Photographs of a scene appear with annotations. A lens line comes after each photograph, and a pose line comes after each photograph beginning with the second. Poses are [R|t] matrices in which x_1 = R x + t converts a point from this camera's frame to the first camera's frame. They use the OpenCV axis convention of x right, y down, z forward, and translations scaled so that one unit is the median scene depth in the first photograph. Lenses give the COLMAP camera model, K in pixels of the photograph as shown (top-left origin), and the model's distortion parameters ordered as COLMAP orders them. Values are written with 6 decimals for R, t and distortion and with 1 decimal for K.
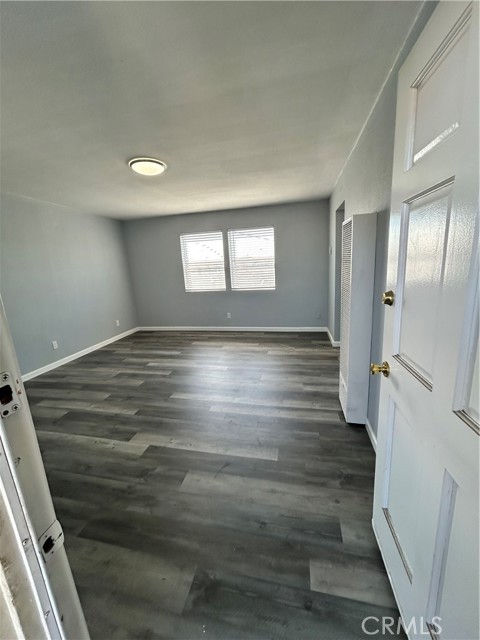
lens RADIAL K [[257.6, 0, 240.6], [0, 257.6, 318.7], [0, 0, 1]] dist [-0.000971, 0.000476]
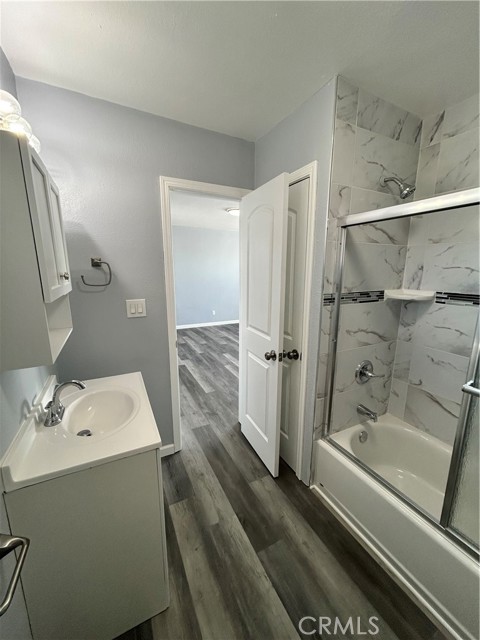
lens RADIAL K [[257.6, 0, 240.6], [0, 257.6, 318.7], [0, 0, 1]] dist [-0.000971, 0.000476]
pose [[0.629806, 0.206916, -0.748686, 0.905432], [-0.204617, 0.974018, 0.097065, -0.084232], [0.749318, 0.092062, 0.655780, 0.009178]]
